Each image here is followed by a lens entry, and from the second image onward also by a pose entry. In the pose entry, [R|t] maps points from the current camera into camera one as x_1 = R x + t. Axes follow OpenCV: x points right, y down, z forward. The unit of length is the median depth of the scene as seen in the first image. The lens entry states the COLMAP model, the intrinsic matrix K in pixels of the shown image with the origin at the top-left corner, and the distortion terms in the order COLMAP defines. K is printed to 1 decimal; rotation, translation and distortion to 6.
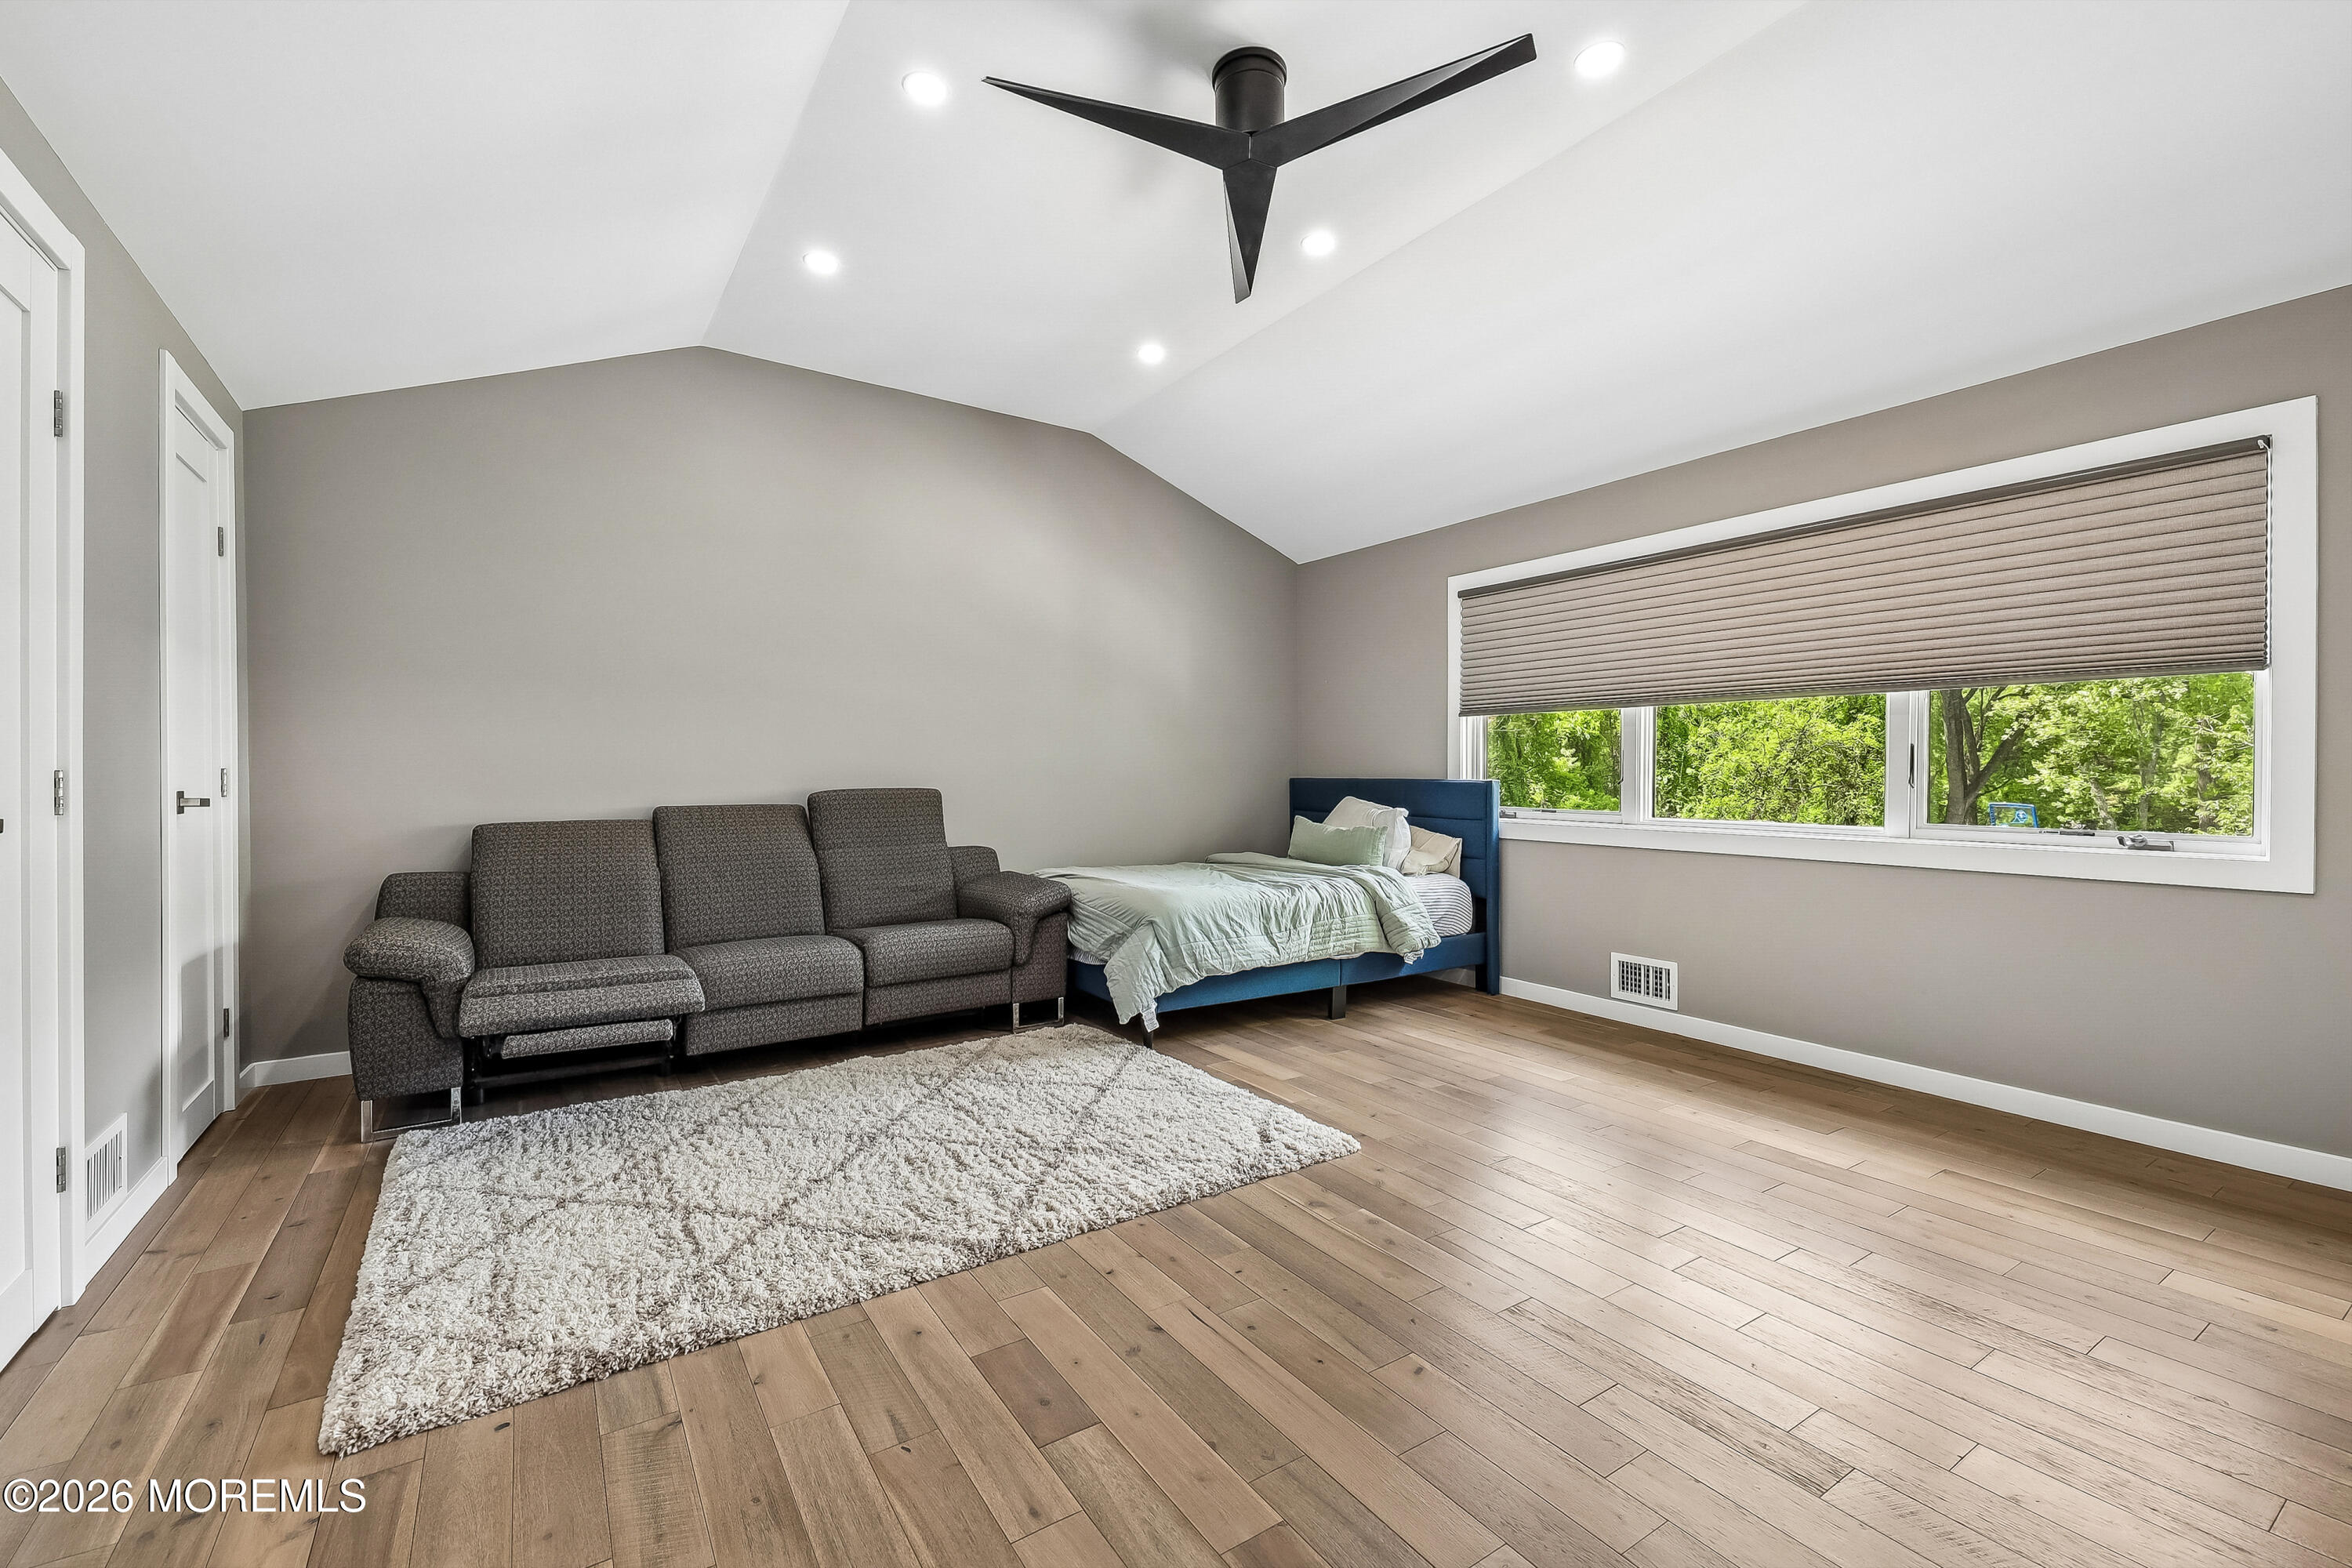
lens RADIAL K [[981.2, 0, 1160.5], [0, 981.2, 779.5], [0, 0, 1]] dist [0.008418, -0.000716]
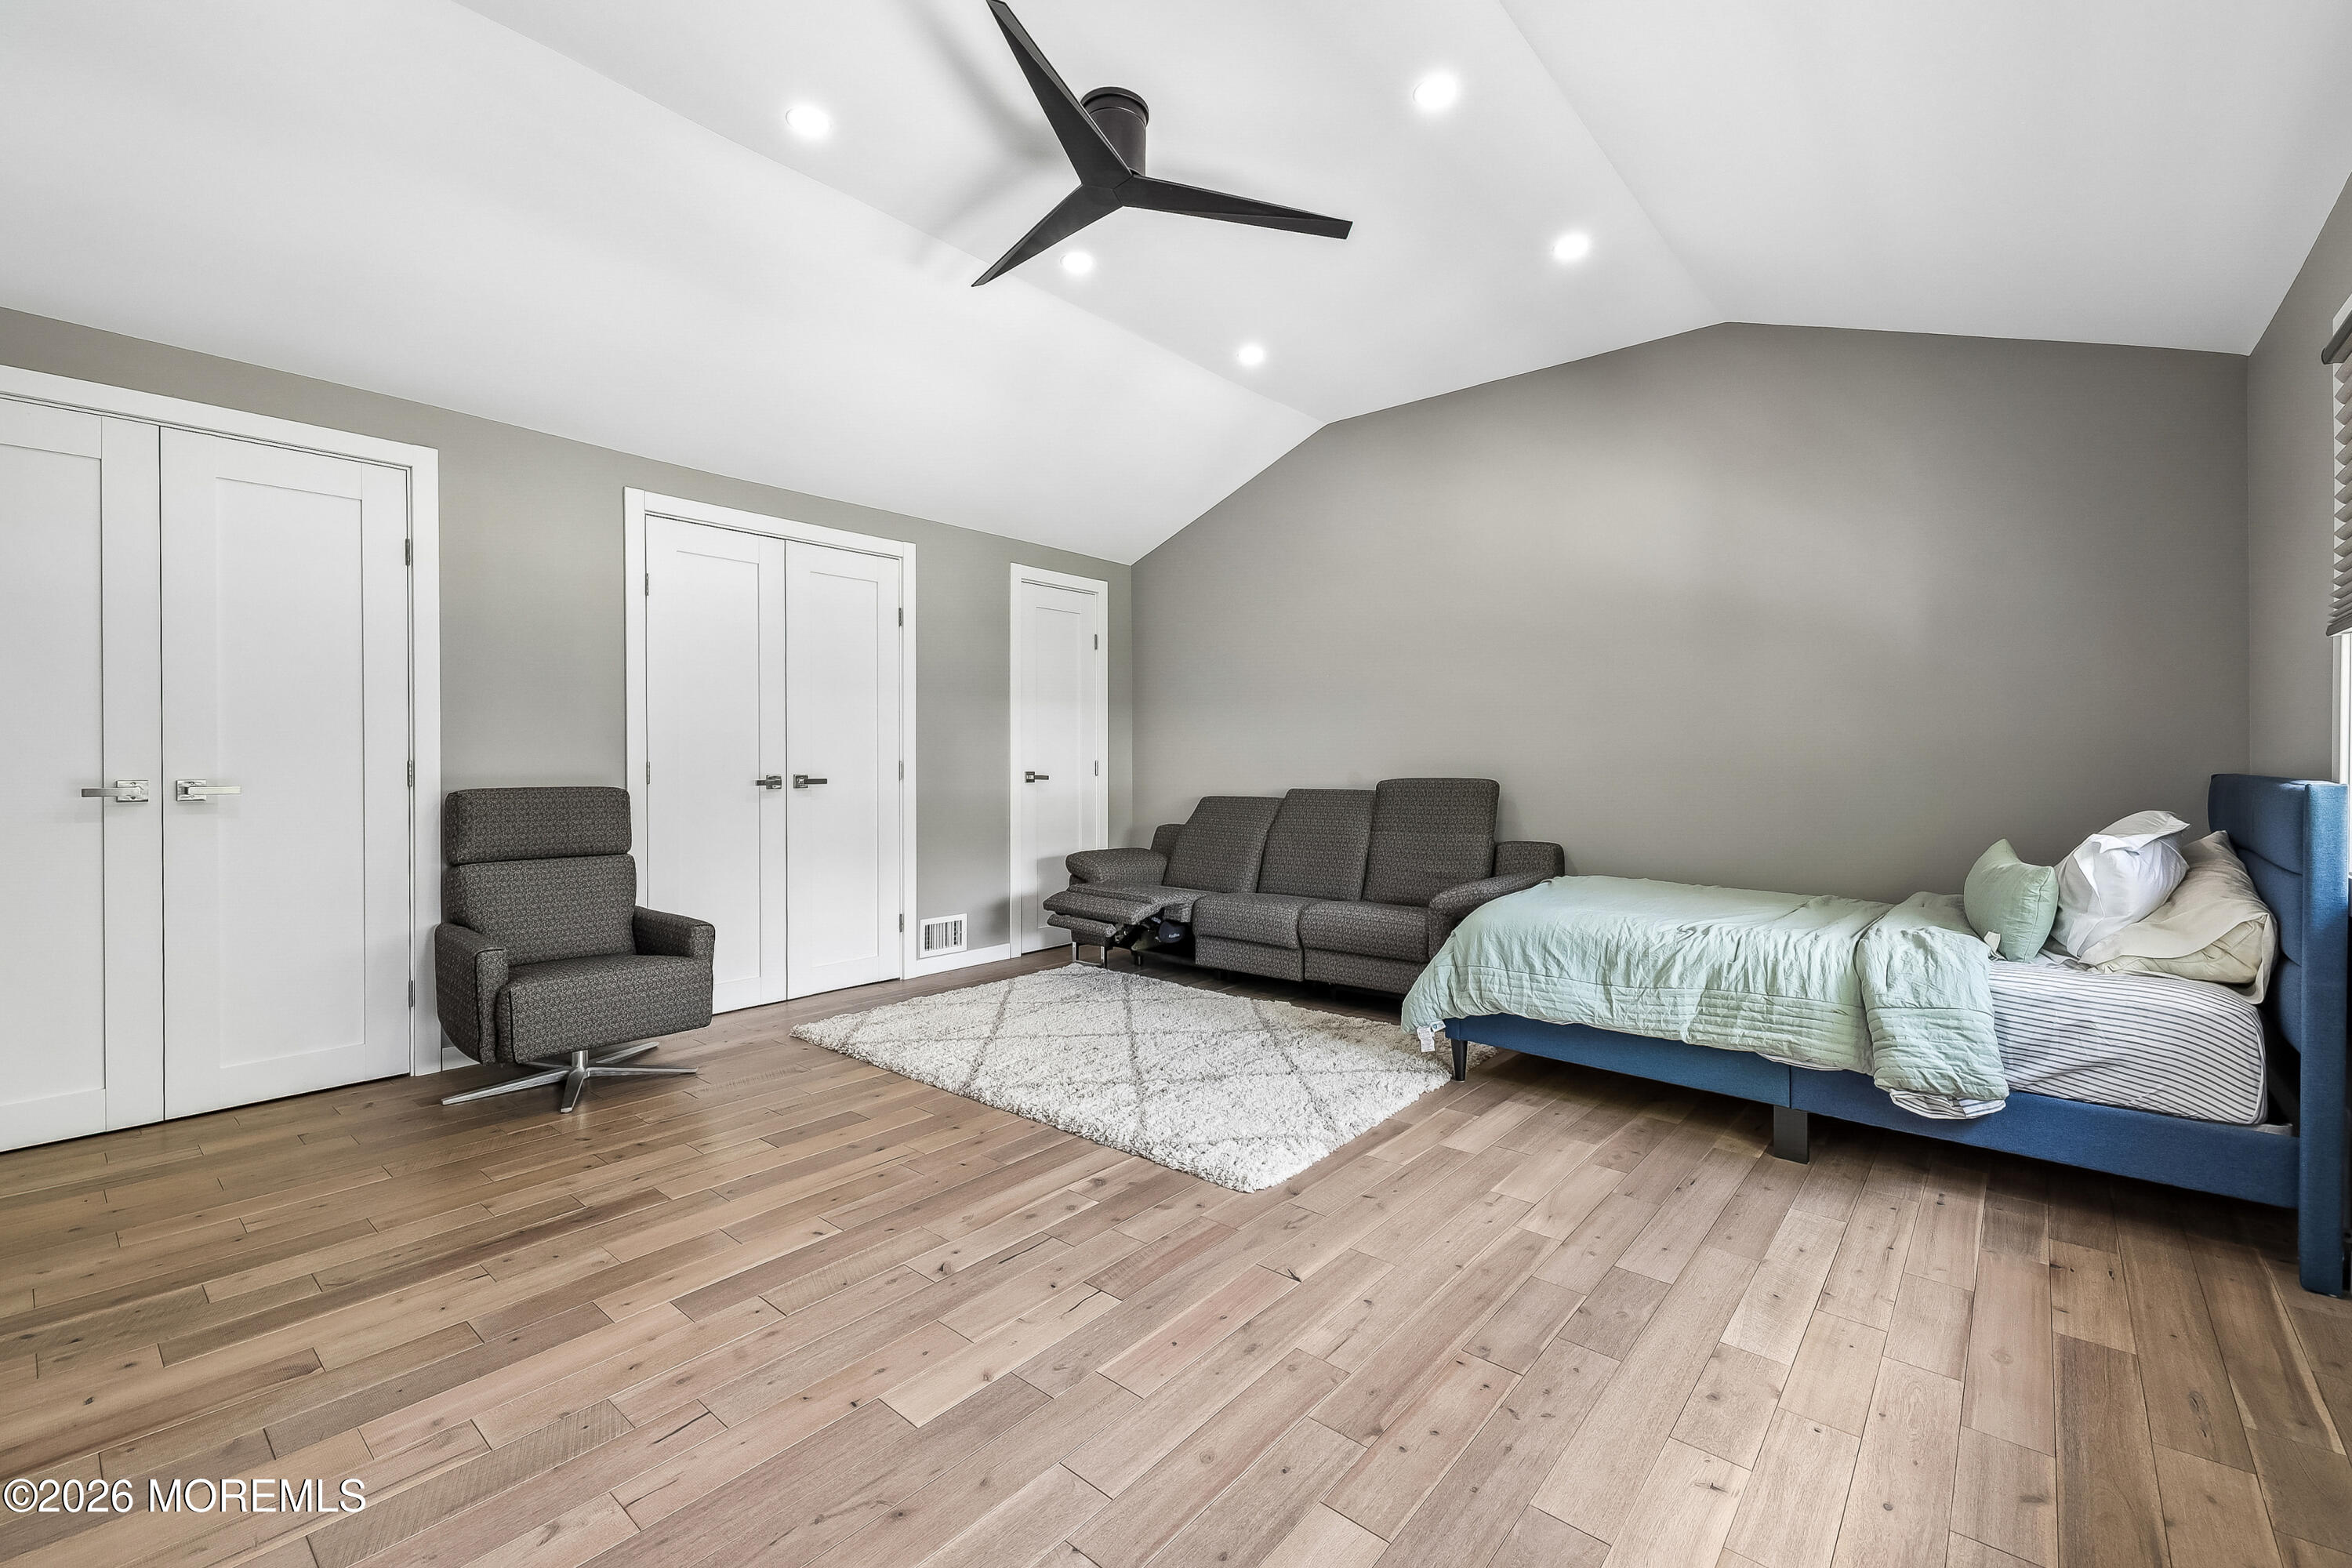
lens RADIAL K [[981.2, 0, 1165.3], [0, 981.2, 769.4], [0, 0, 1]] dist [0.008418, -0.000716]
pose [[0.277794, 0.007998, -0.960607, 0.753925], [-0.005957, 0.999960, 0.006603, -0.006285], [0.960622, 0.003888, 0.277830, 0.501711]]
